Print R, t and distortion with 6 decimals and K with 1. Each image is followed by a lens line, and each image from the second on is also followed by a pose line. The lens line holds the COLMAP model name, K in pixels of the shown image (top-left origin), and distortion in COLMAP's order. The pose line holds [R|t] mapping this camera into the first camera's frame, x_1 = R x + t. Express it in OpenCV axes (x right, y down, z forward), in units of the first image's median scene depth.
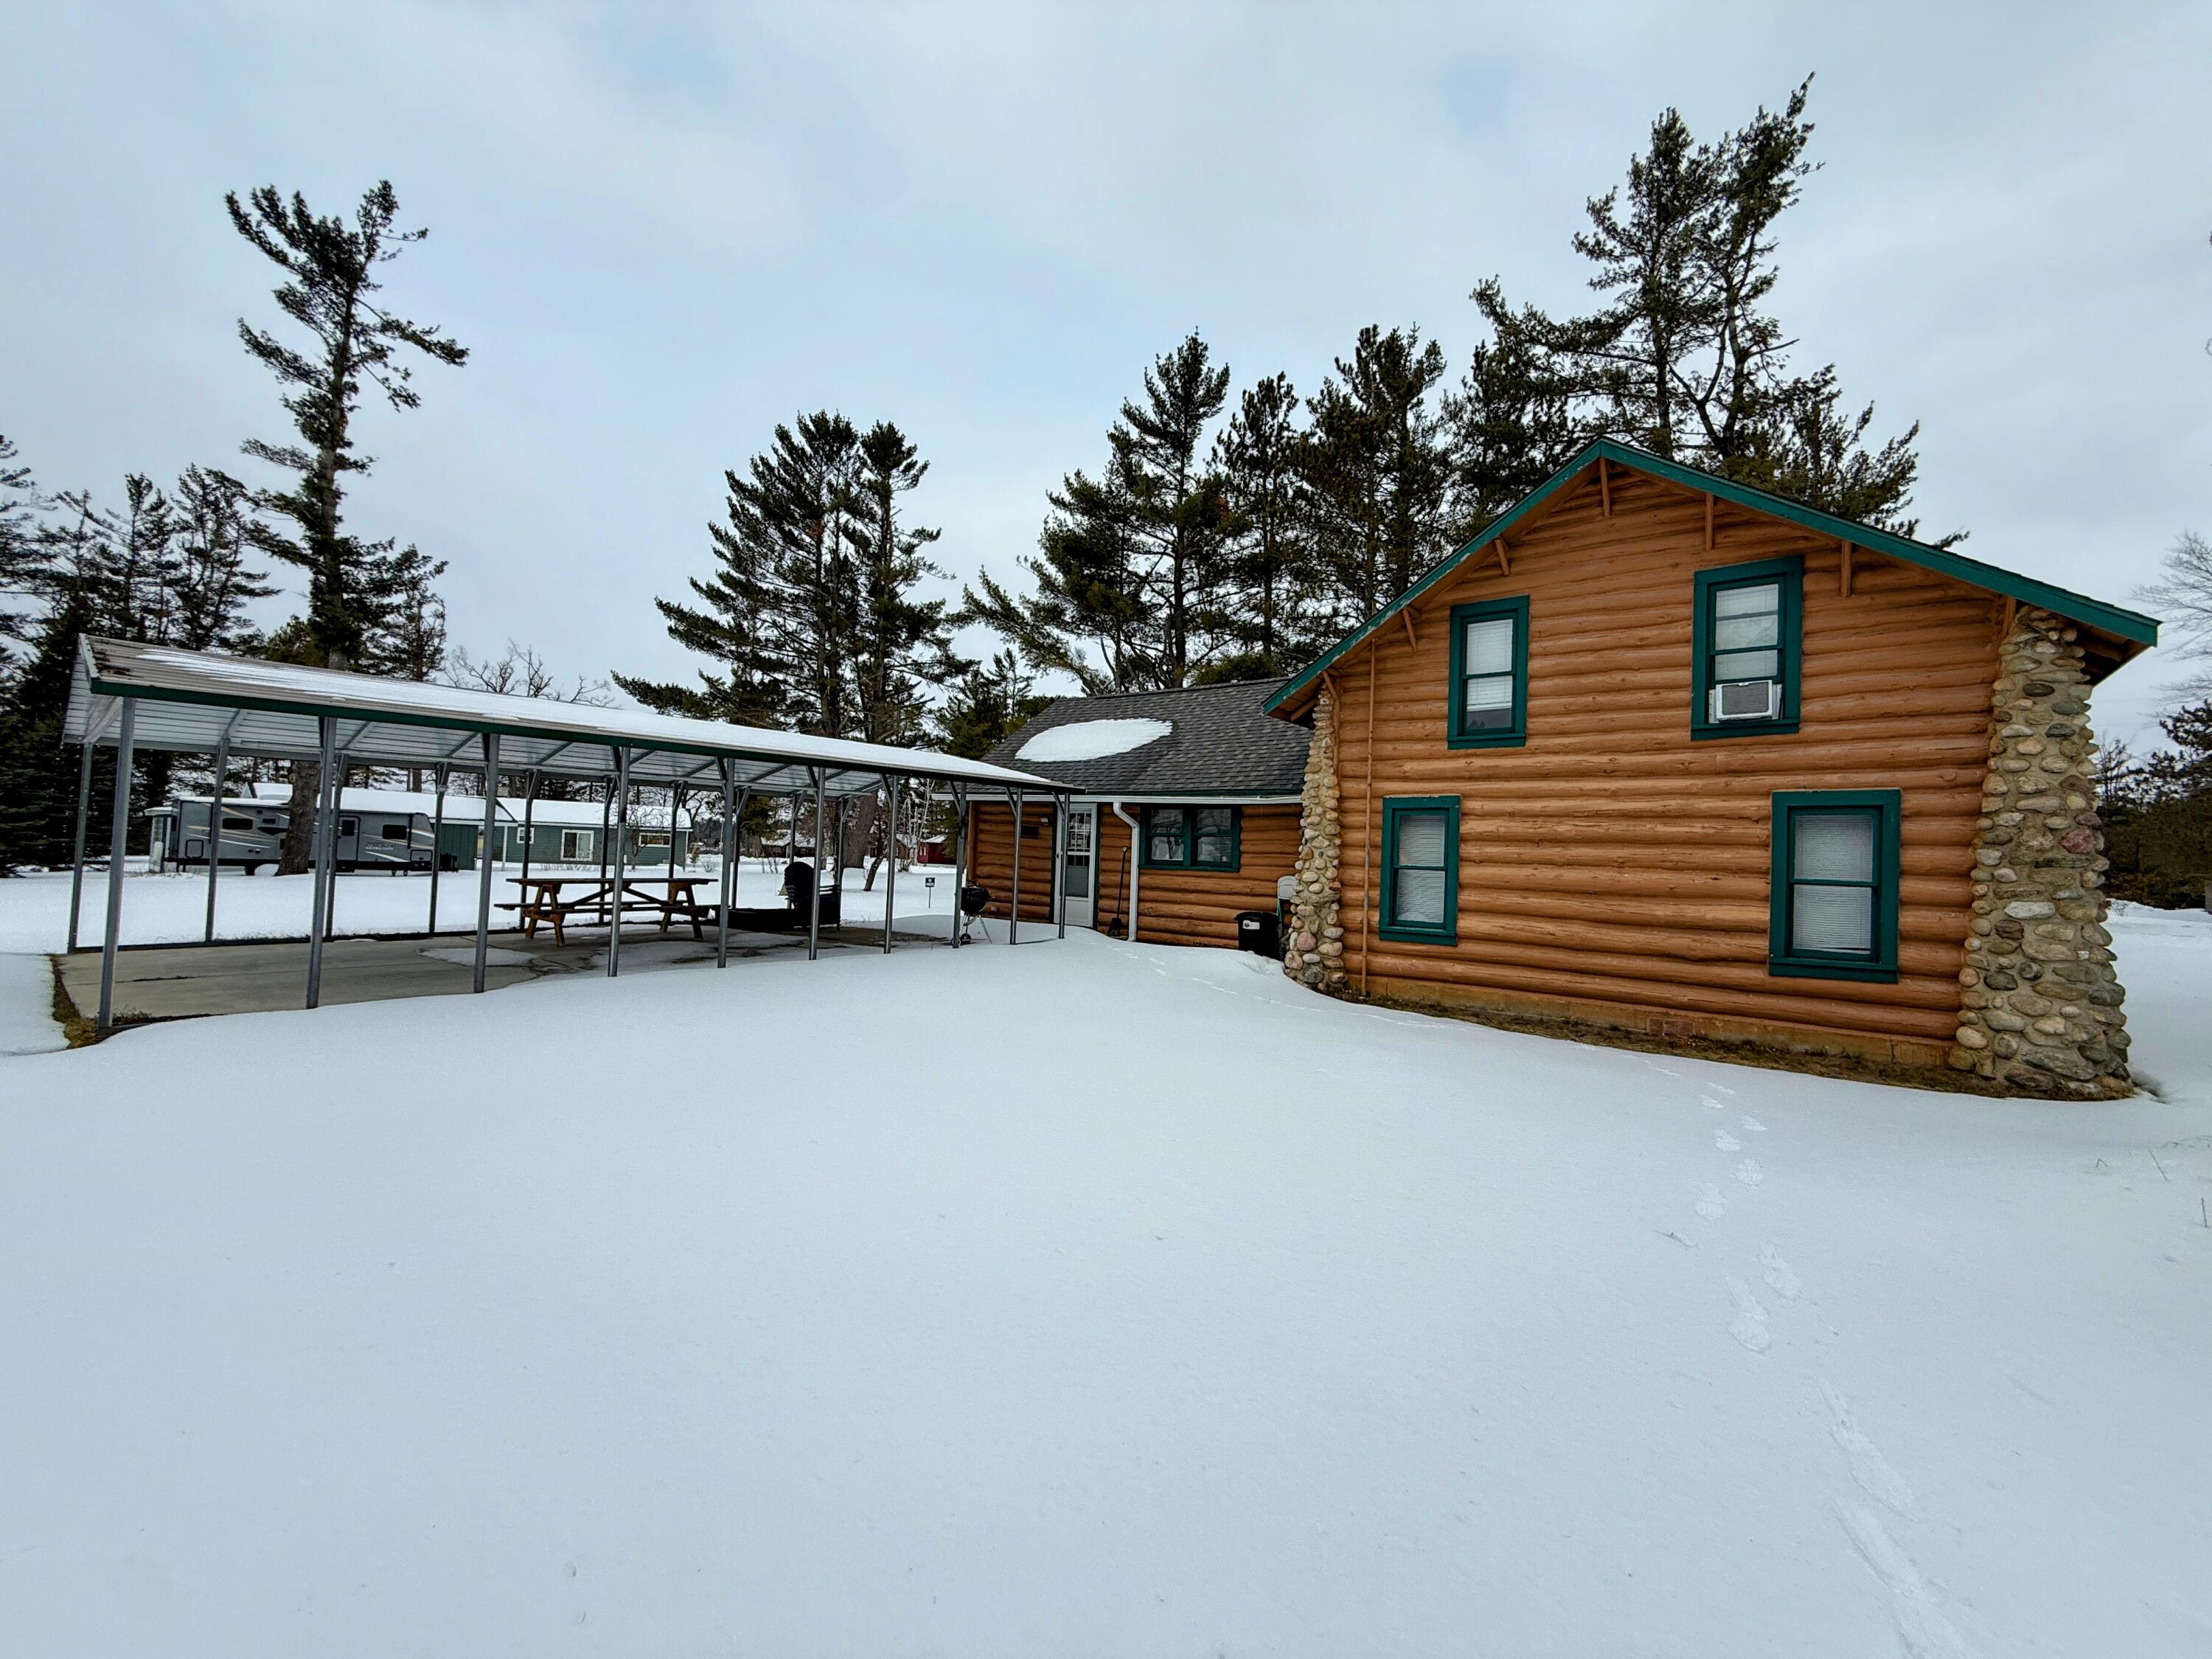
lens RADIAL K [[871.6, 0, 1106.0], [0, 871.6, 829.5], [0, 0, 1]] dist [-0.000638, -0.000137]
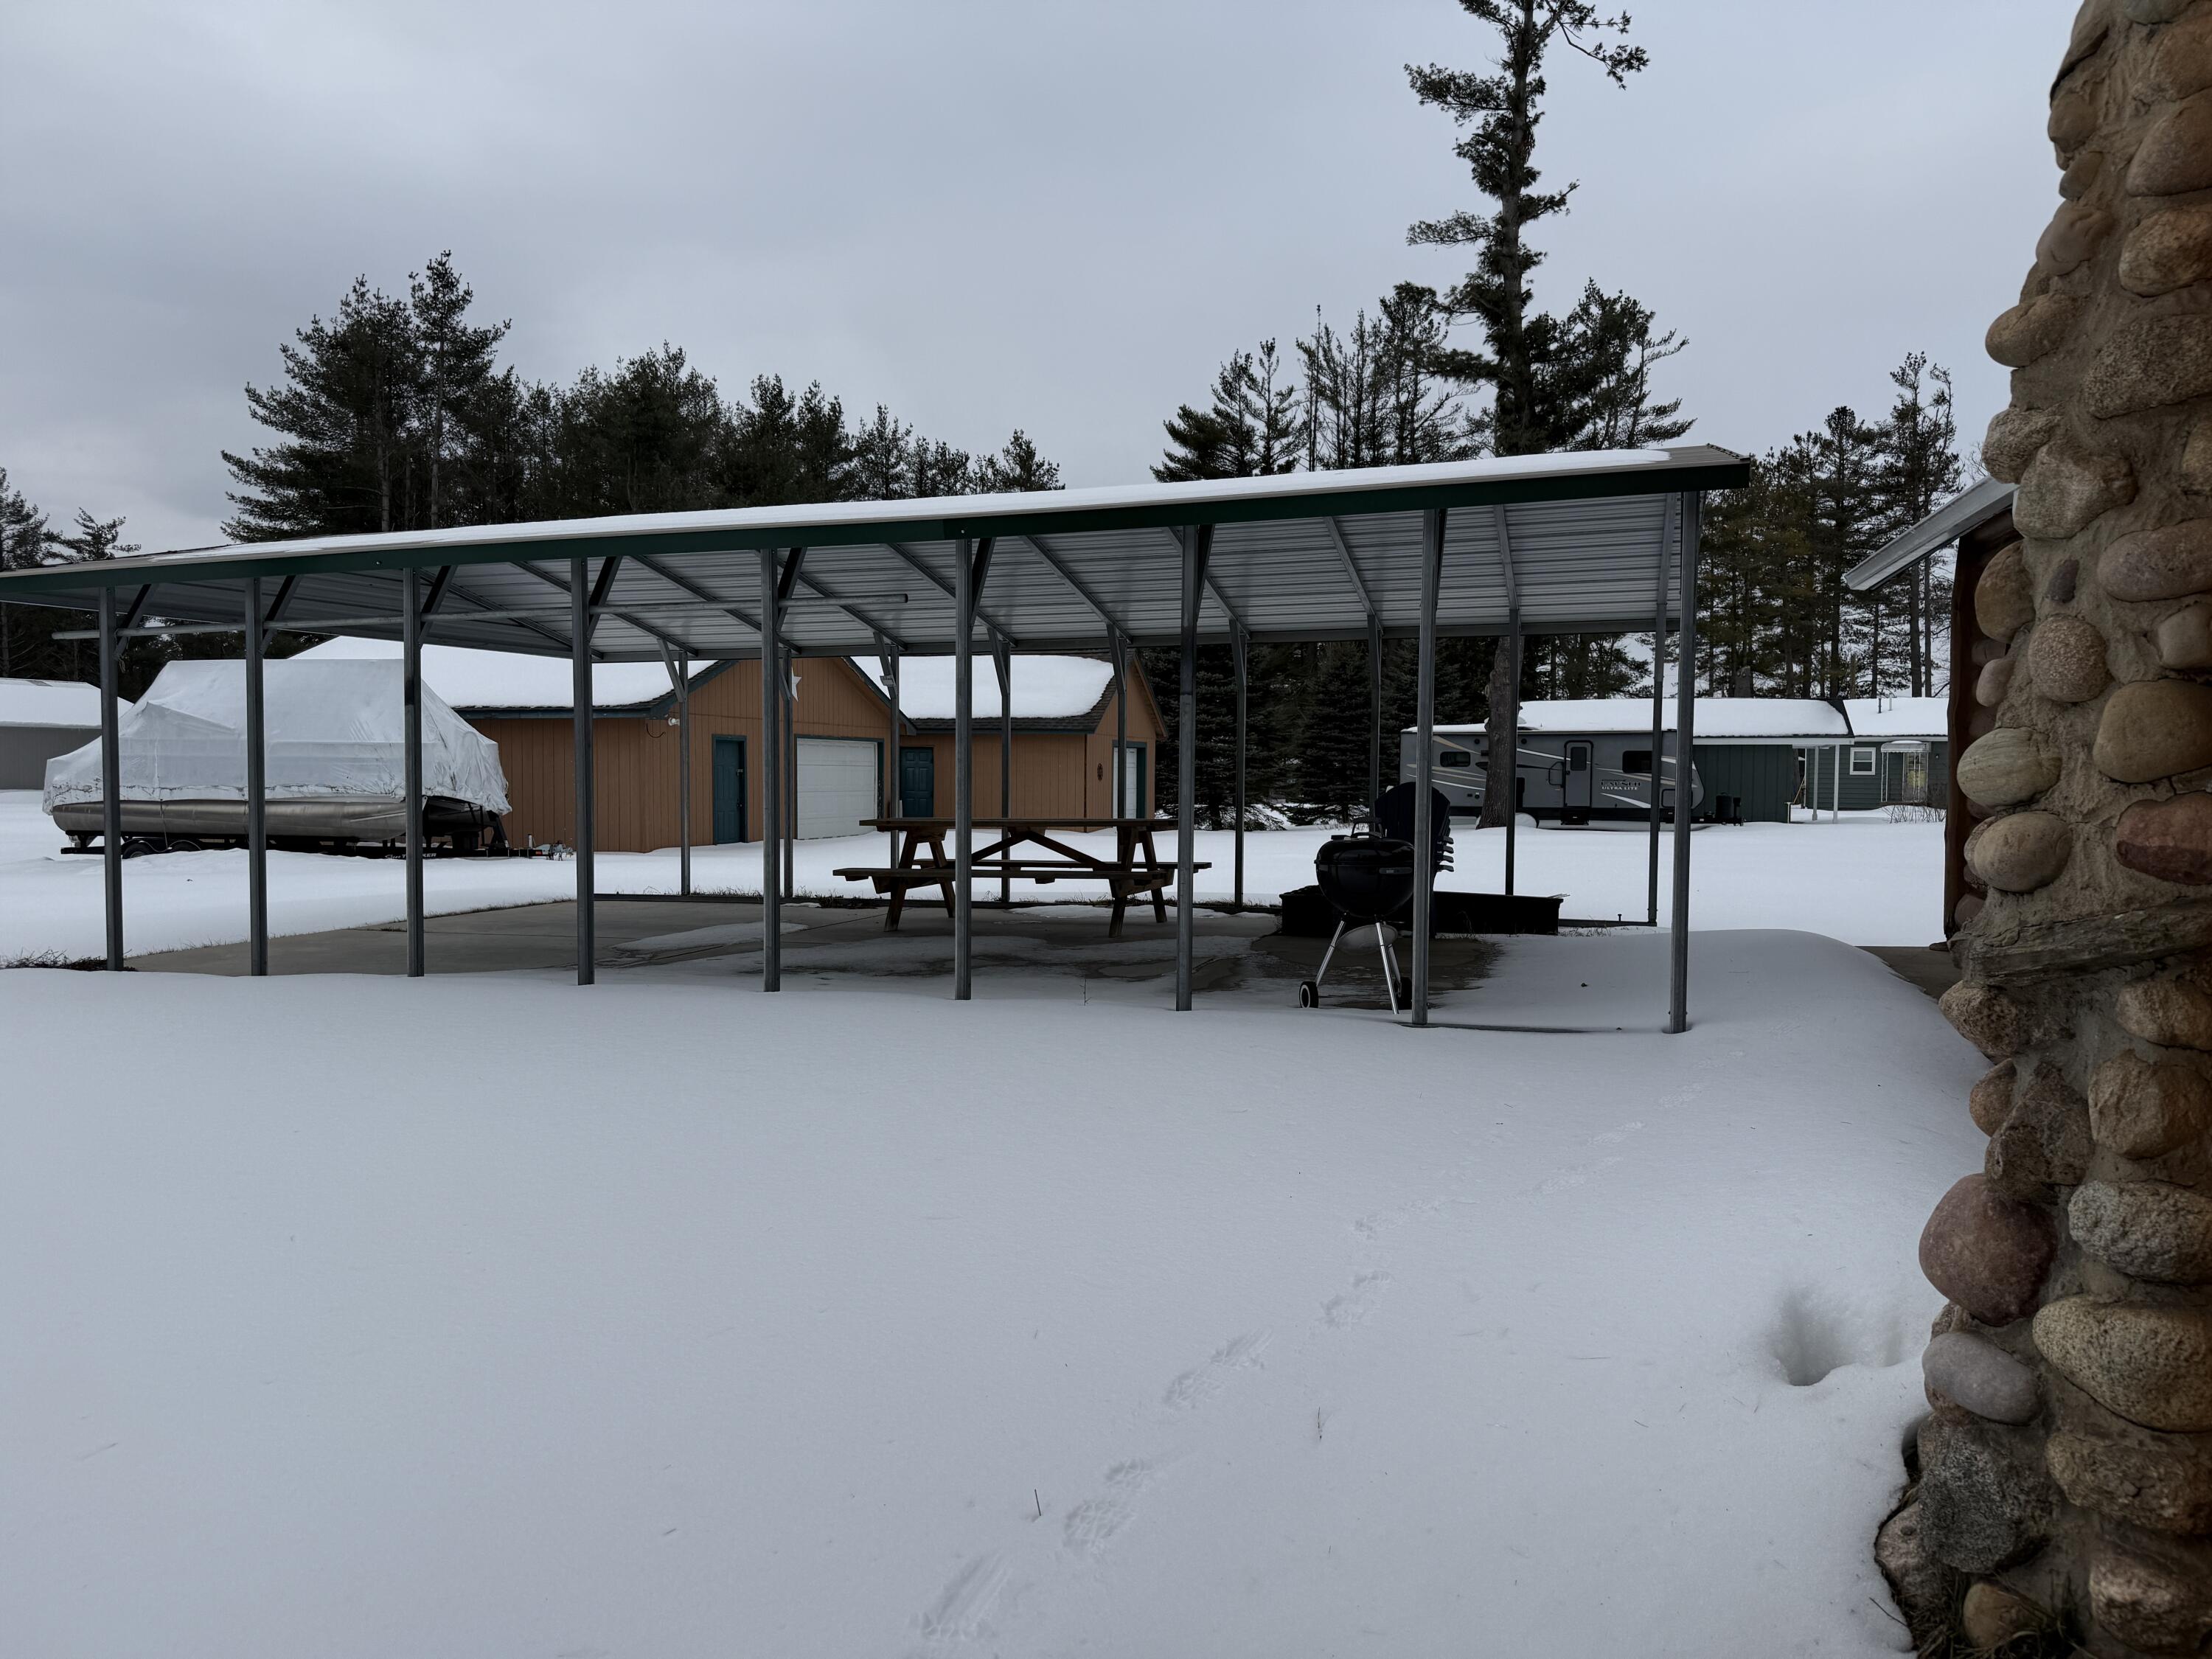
lens RADIAL K [[1556.0, 0, 1102.0], [0, 1556.0, 855.7], [0, 0, 1]] dist [0.004764, 0.000919]
pose [[0.327031, 0.016709, -0.944866, 0.149159], [0.043057, 0.998542, 0.032561, 0.019560], [0.944032, -0.051331, 0.325835, 0.284890]]
